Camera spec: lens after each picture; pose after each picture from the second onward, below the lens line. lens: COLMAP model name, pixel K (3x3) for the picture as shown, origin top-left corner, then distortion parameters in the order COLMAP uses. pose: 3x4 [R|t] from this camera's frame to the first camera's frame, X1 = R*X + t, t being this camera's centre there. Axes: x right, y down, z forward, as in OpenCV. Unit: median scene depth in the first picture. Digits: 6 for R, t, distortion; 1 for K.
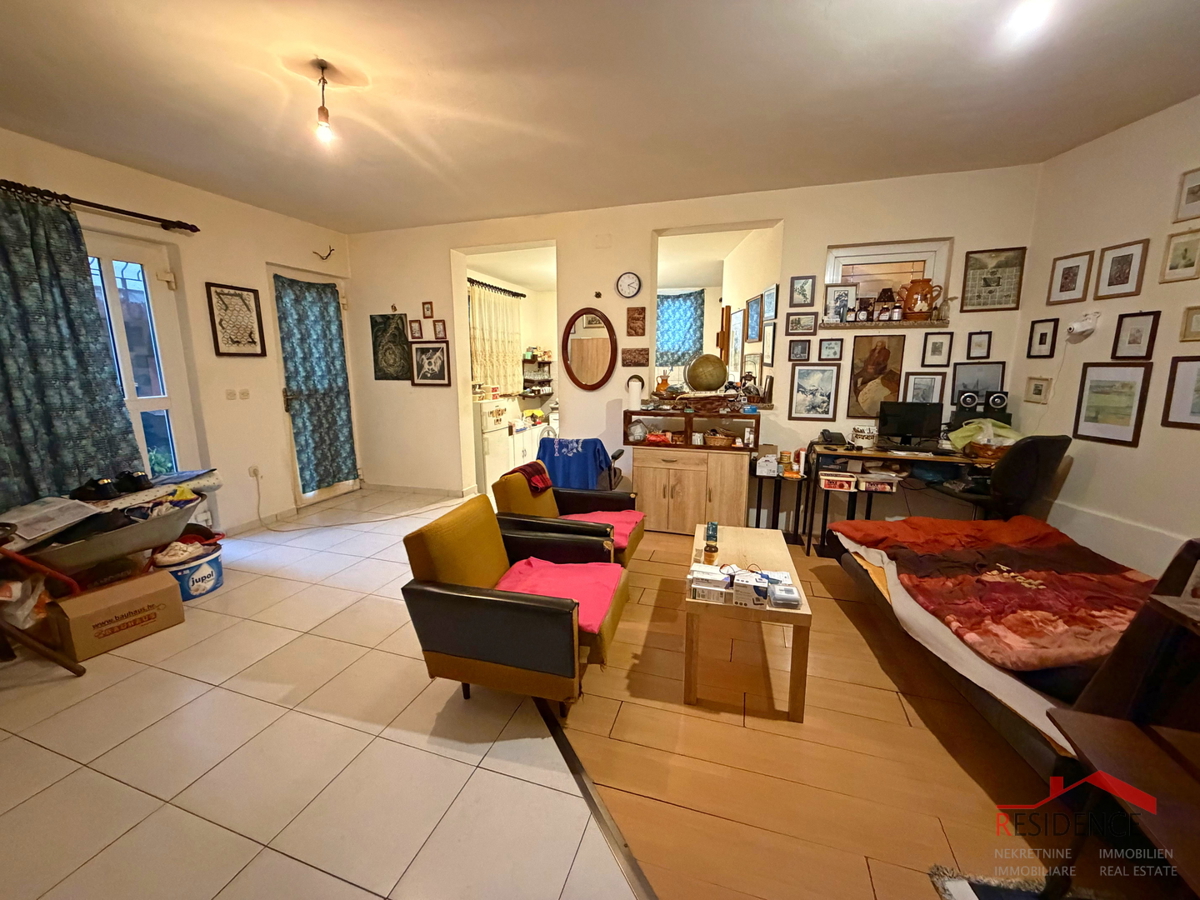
lens RADIAL K [[479.4, 0, 596.9], [0, 479.4, 451.8], [0, 0, 1]] dist [-0.000286, -0.000348]
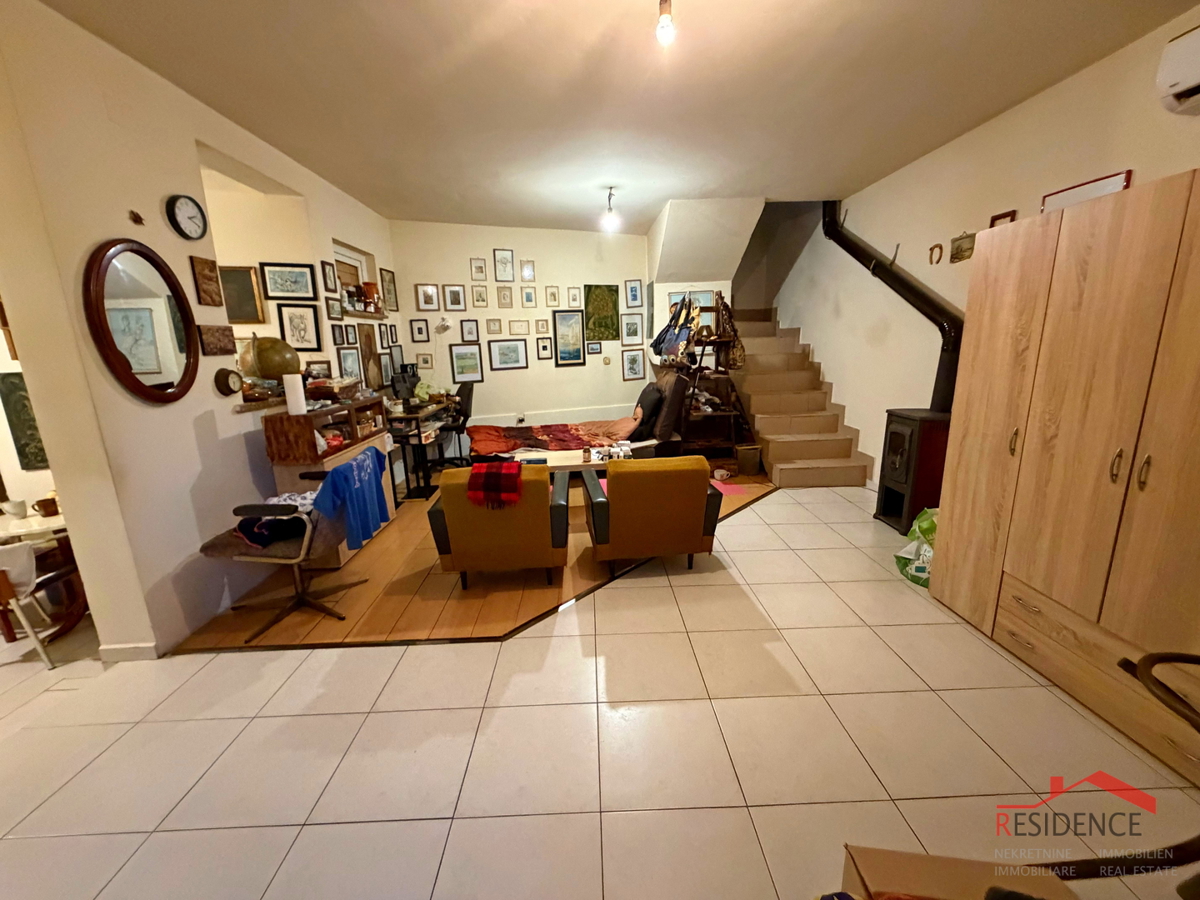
lens RADIAL K [[479.4, 0, 598.6], [0, 479.4, 446.3], [0, 0, 1]] dist [-0.000286, -0.000348]
pose [[-0.341096, -0.191464, 0.920324, -1.021710], [0.198065, 0.942421, 0.269469, -0.200049], [-0.918925, 0.274199, -0.283533, 1.111773]]
